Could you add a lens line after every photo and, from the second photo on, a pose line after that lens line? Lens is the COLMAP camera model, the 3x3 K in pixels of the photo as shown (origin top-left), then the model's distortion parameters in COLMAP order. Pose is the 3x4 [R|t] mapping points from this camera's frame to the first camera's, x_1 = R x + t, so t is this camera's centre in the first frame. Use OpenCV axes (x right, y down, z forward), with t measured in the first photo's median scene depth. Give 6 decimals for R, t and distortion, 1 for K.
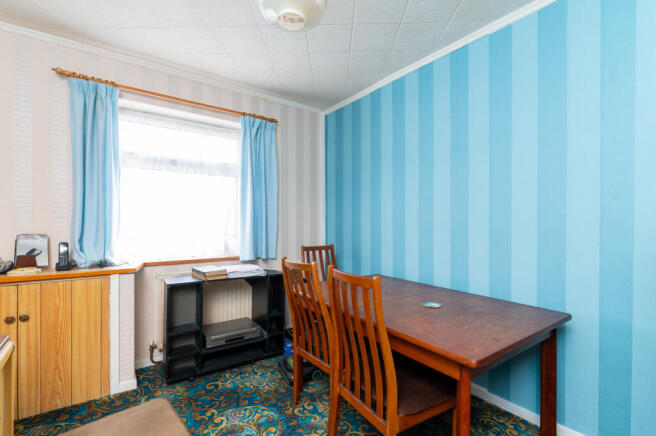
lens RADIAL K [[296.9, 0, 327.8], [0, 296.9, 222.9], [0, 0, 1]] dist [0.002052, 0.000556]
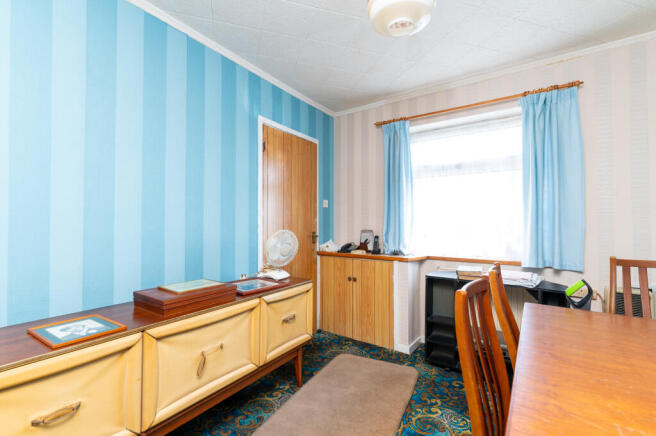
lens RADIAL K [[296.9, 0, 316.7], [0, 296.9, 215.2], [0, 0, 1]] dist [0.002052, 0.000556]
pose [[0.314295, -0.026799, -0.948947, 0.429702], [-0.000510, 0.999597, -0.028398, 0.004425], [0.949325, 0.009410, 0.314155, 0.223371]]
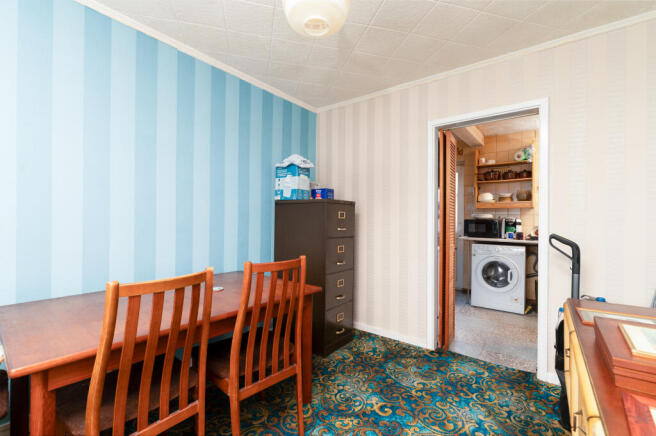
lens RADIAL K [[296.9, 0, 322.5], [0, 296.9, 215.7], [0, 0, 1]] dist [0.002052, 0.000556]
pose [[-0.271341, 0.010629, 0.962425, -1.154652], [0.012844, 0.999890, -0.007422, 0.004696], [-0.962398, 0.010347, -0.271447, 1.390716]]
